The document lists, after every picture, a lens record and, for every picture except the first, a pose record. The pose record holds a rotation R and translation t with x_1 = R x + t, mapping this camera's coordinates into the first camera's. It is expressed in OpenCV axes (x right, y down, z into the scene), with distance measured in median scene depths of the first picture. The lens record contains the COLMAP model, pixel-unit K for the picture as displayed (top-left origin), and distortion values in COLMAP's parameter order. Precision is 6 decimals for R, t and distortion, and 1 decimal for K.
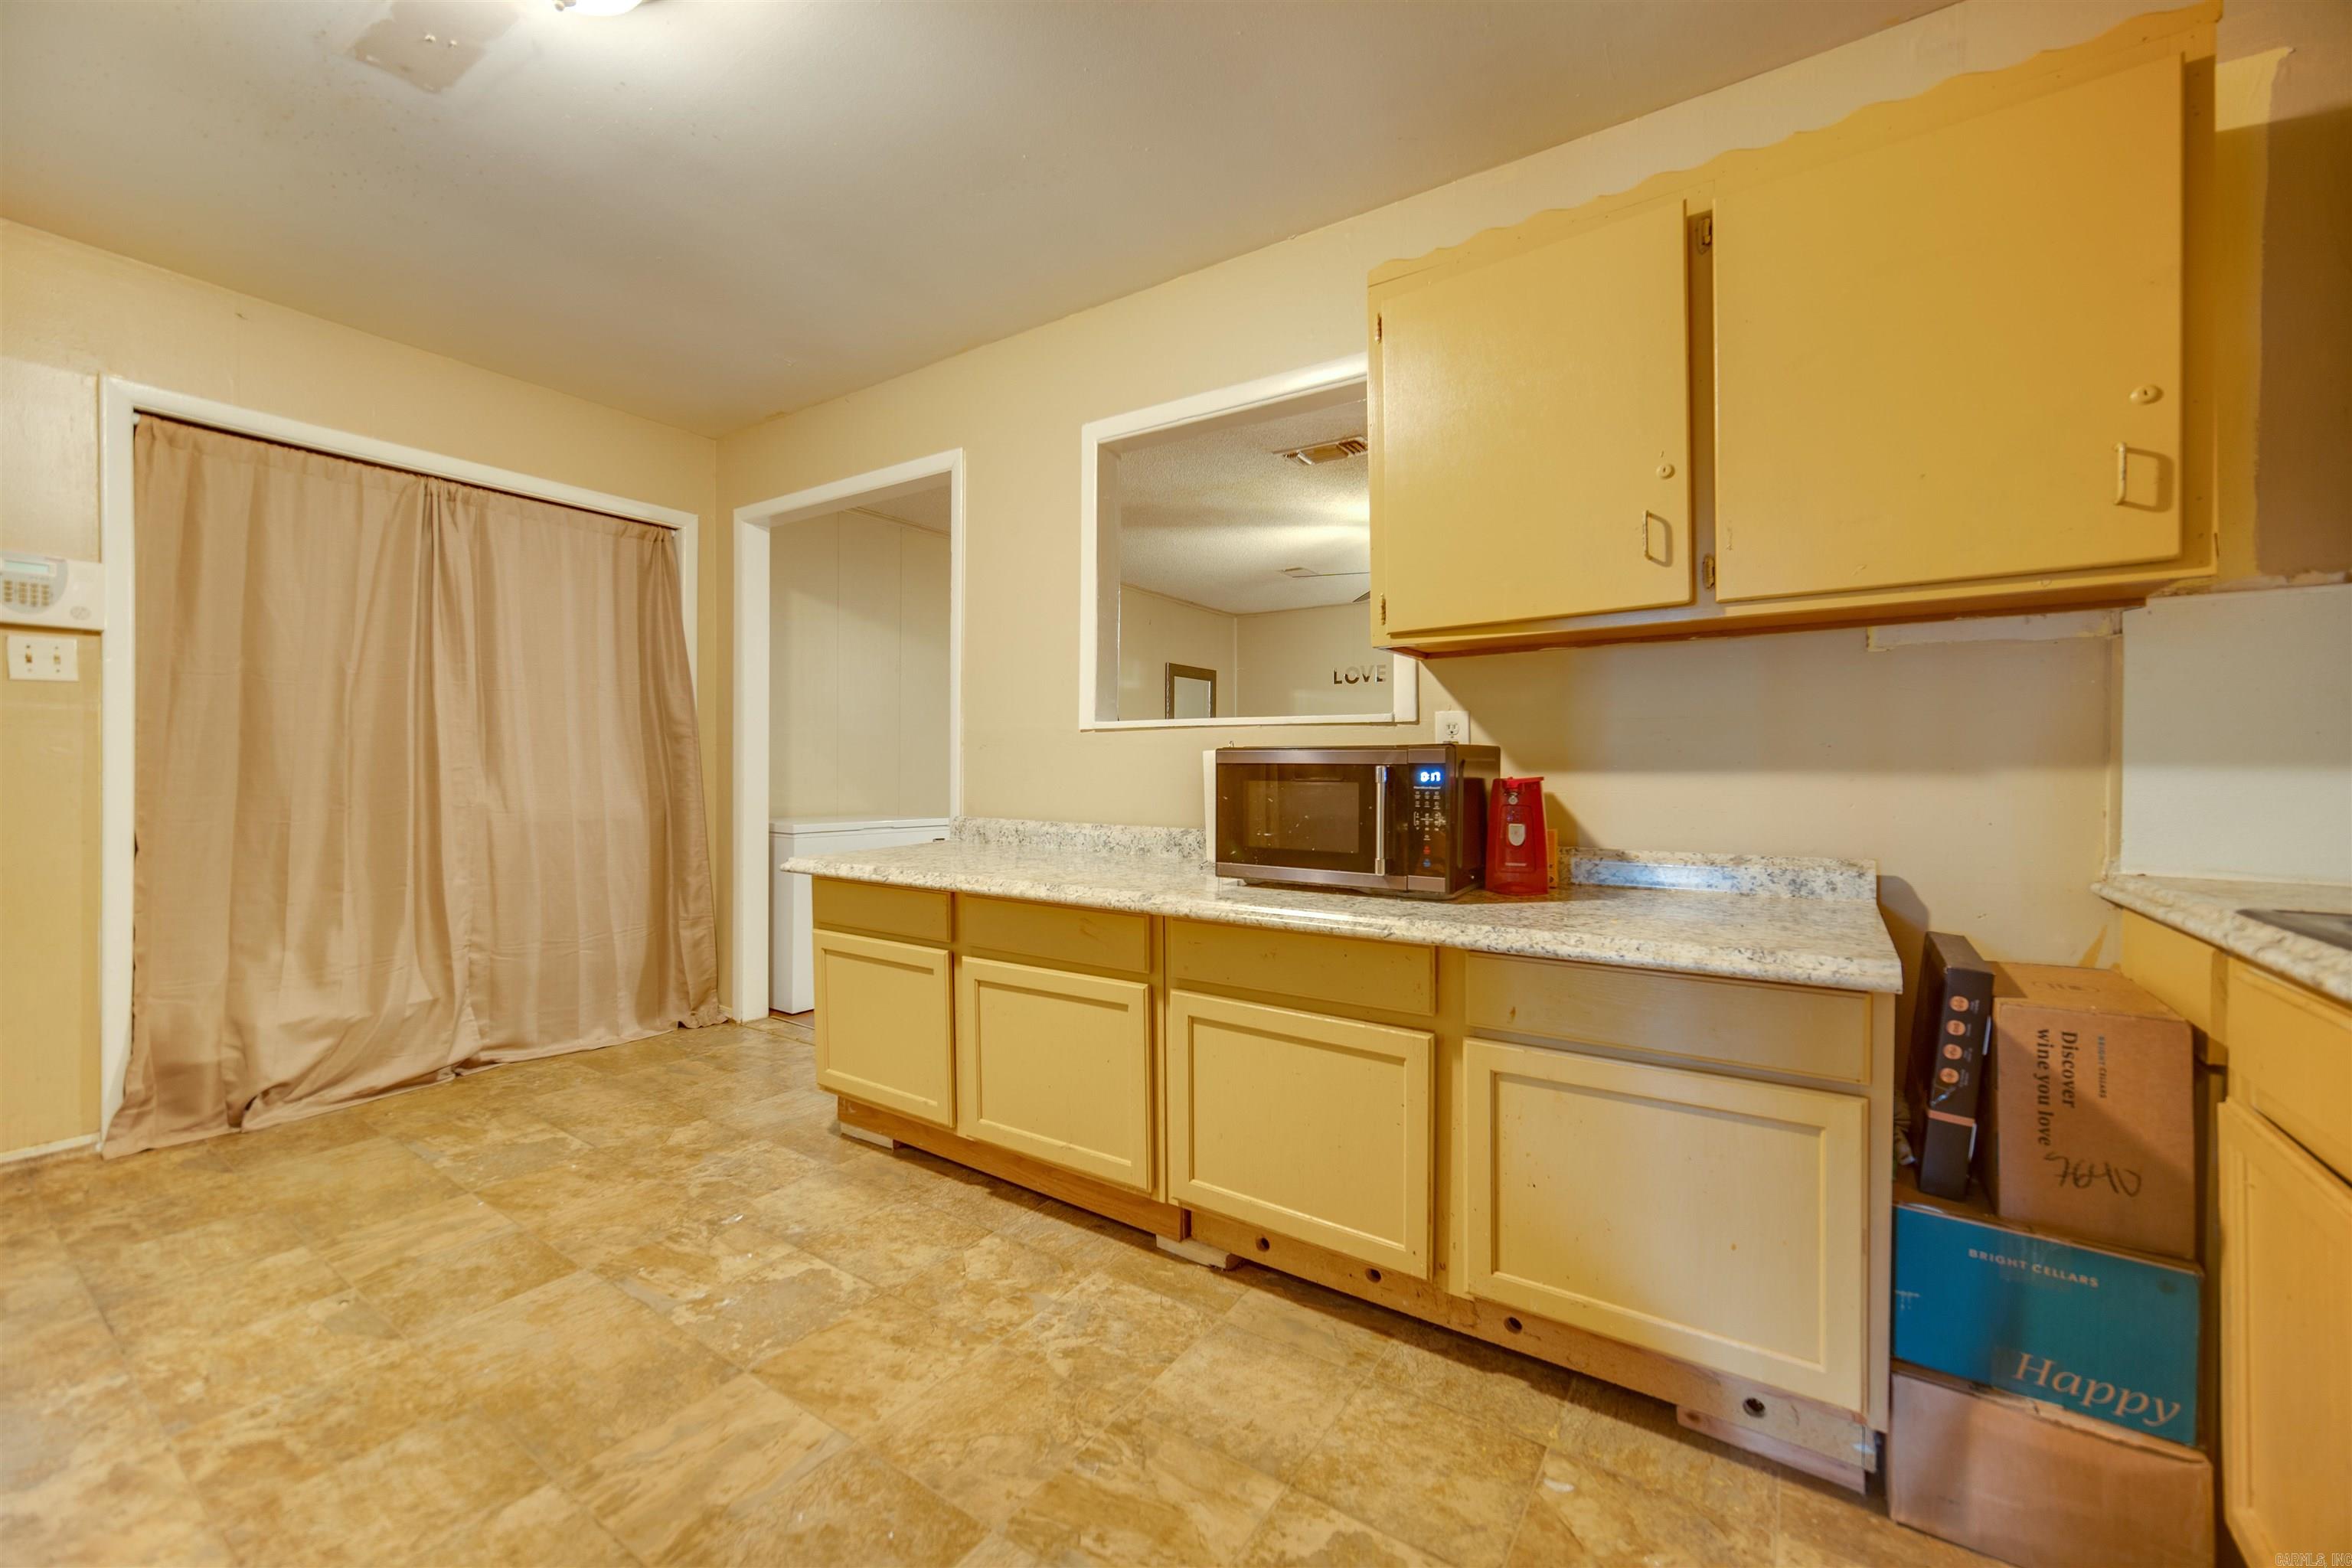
lens RADIAL K [[928.6, 0, 1164.6], [0, 928.6, 784.7], [0, 0, 1]] dist [-0.002596, 0.001444]
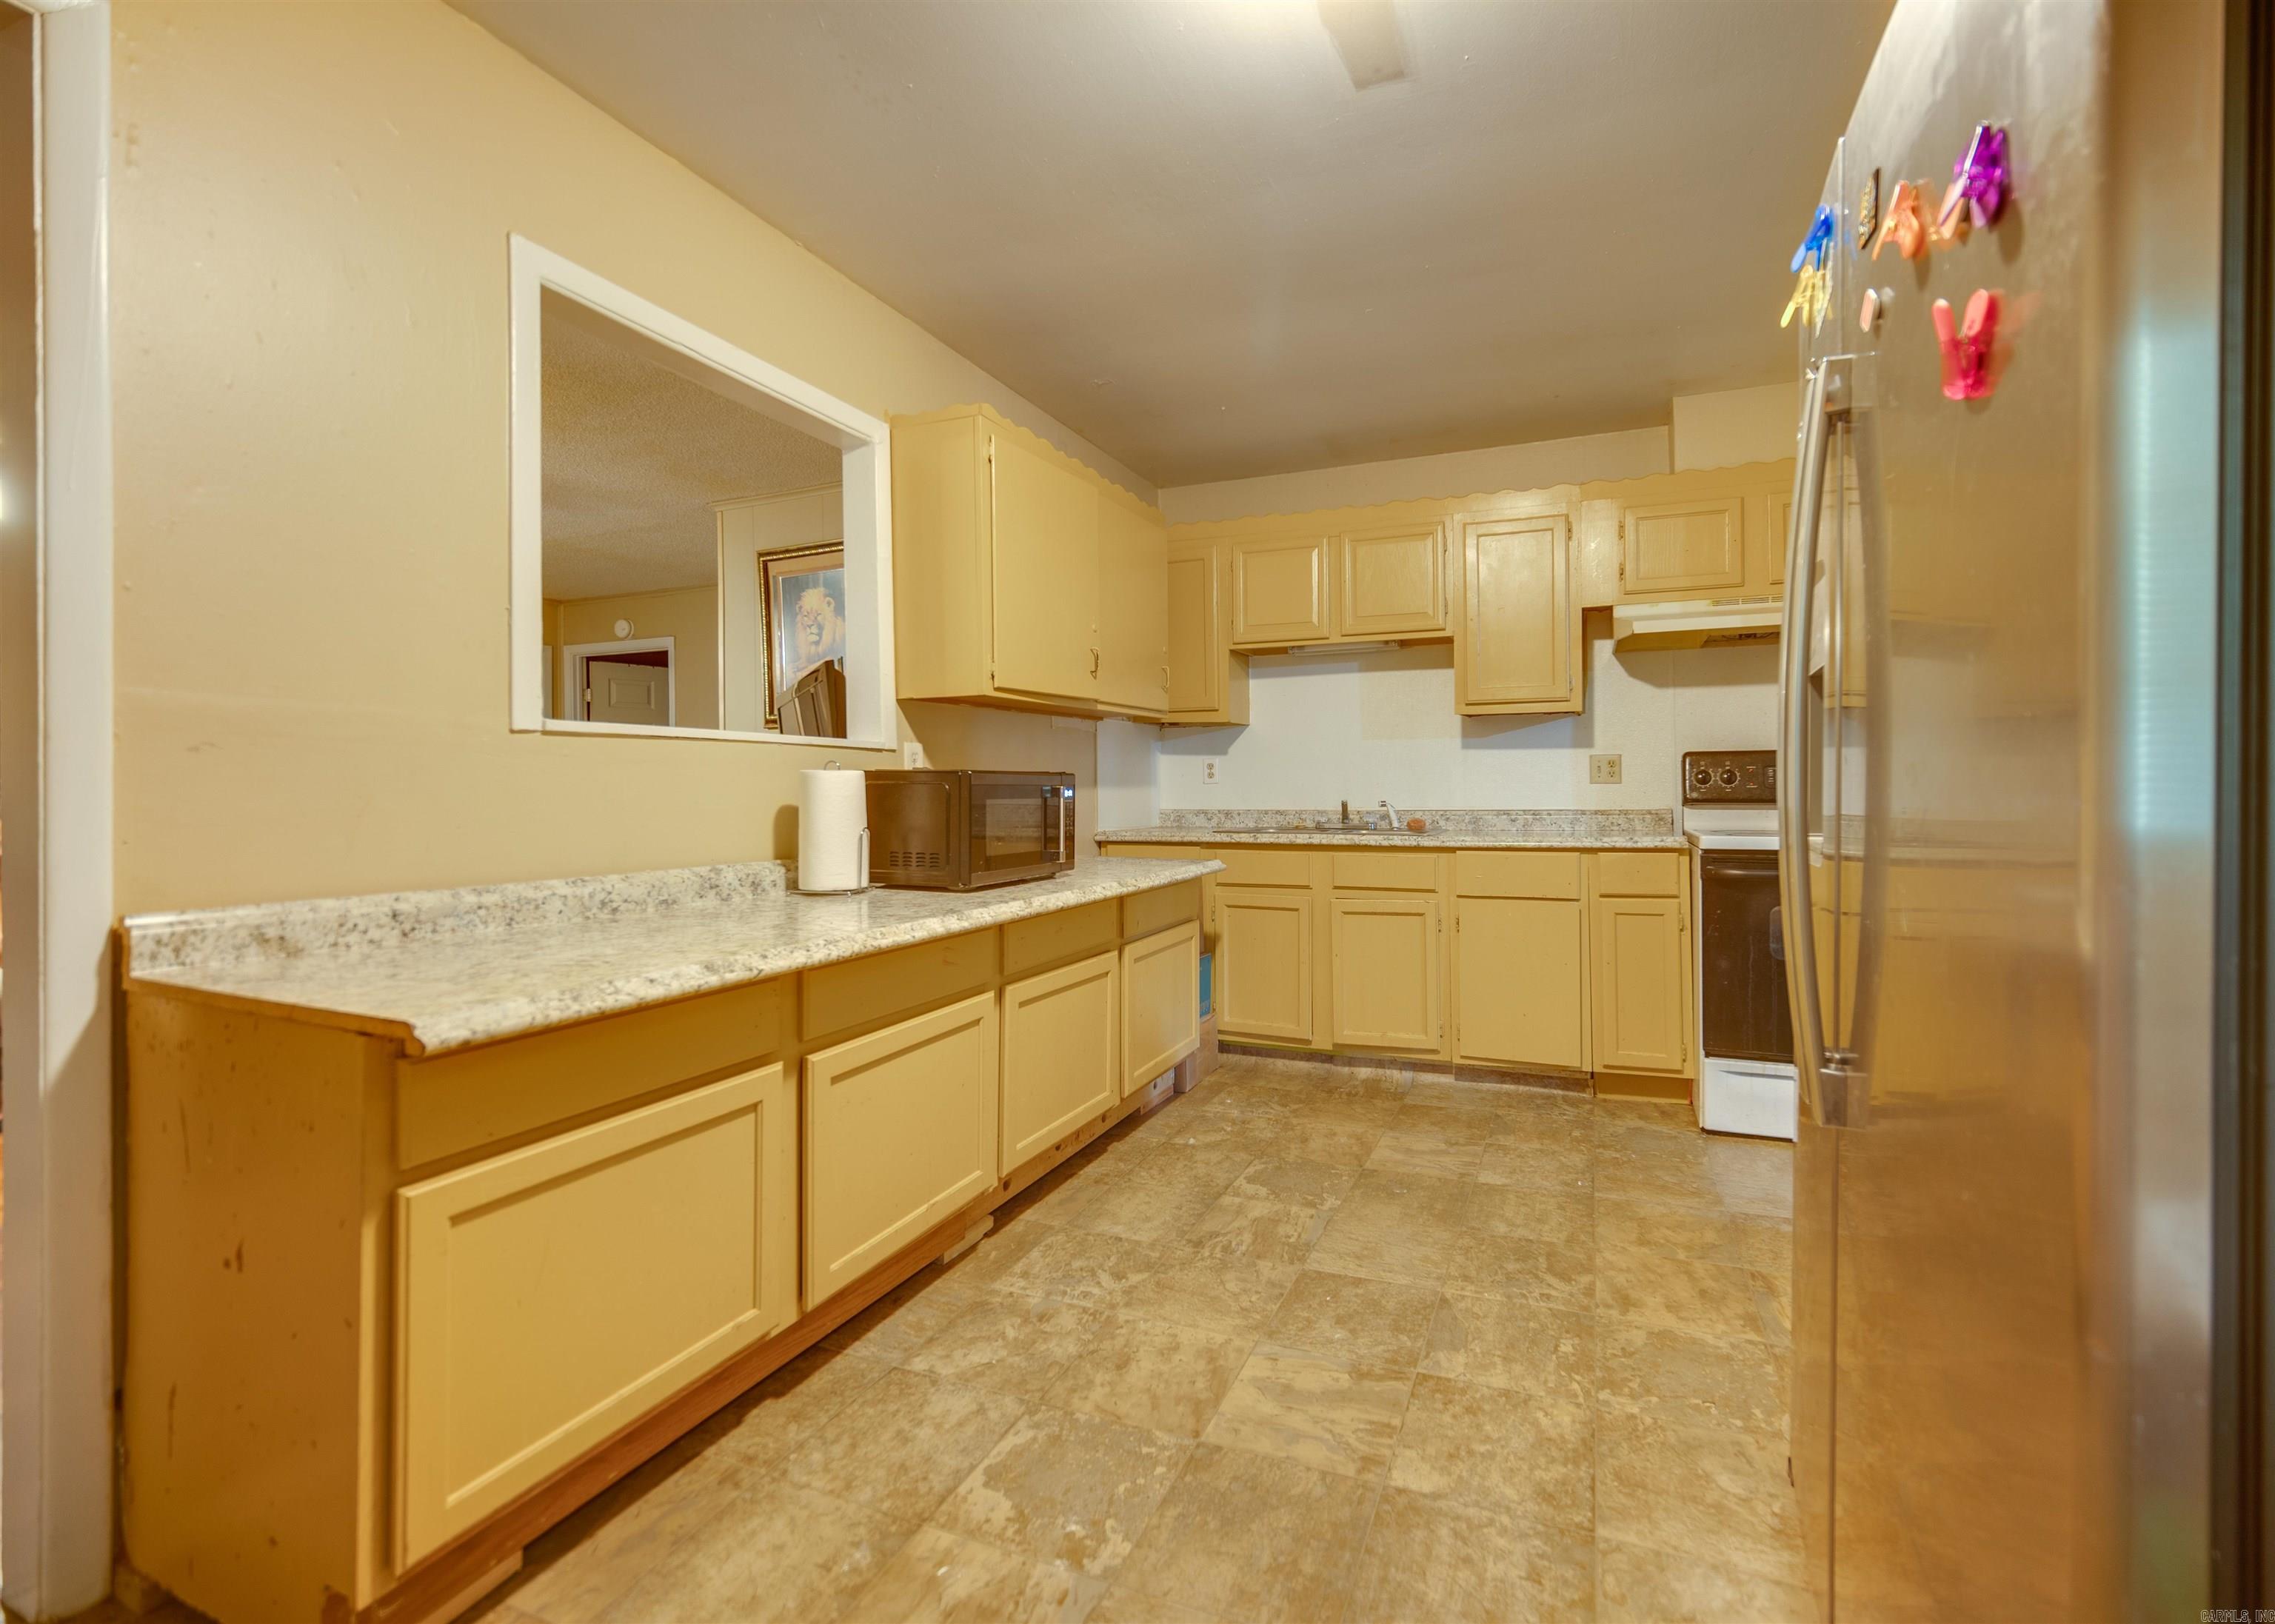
lens RADIAL K [[977.0, 0, 1231.8], [0, 977.0, 787.1], [0, 0, 1]] dist [-0.000880, 0.000340]
pose [[-0.244369, 0.000235, 0.969682, -1.315587], [0.021109, 0.999764, 0.005077, -0.023594], [-0.969453, 0.021710, -0.244316, 1.114685]]
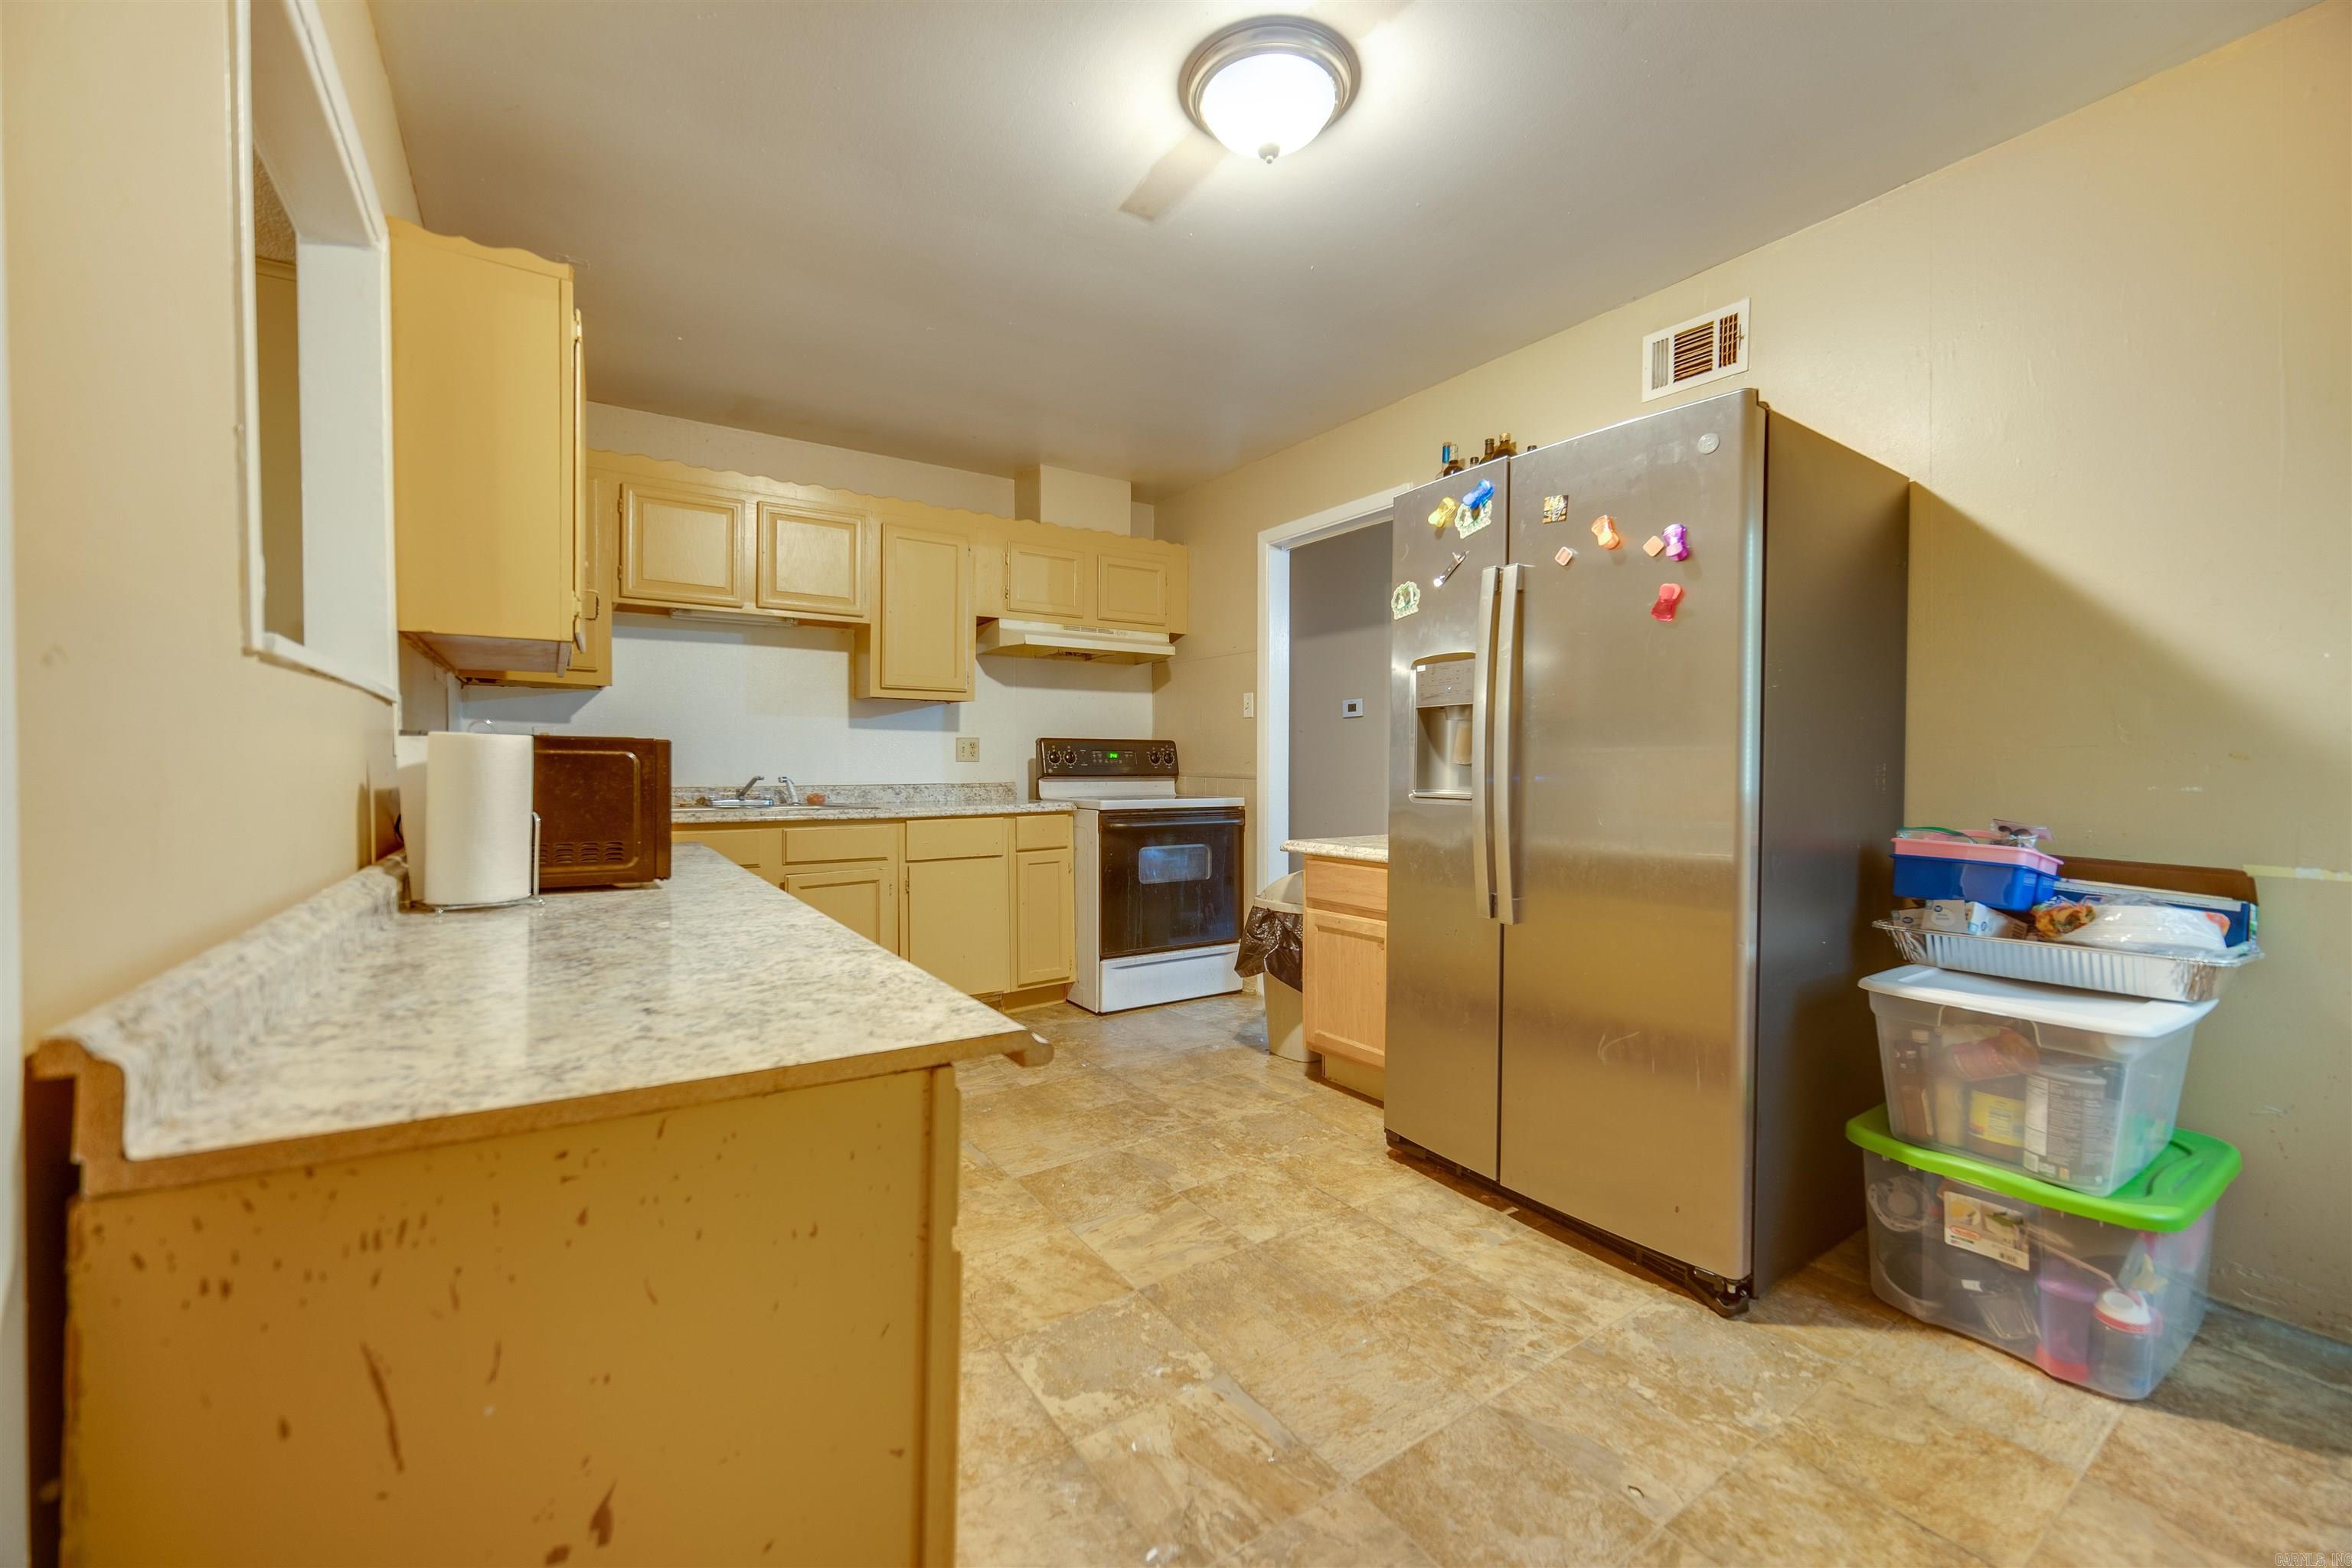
lens RADIAL K [[928.6, 0, 1183.3], [0, 928.6, 778.9], [0, 0, 1]] dist [-0.002596, 0.001444]
pose [[-0.933518, -0.010952, 0.358363, -0.851236], [0.000451, 0.999497, 0.031720, -0.035207], [-0.358530, 0.029773, -0.933043, 1.902211]]
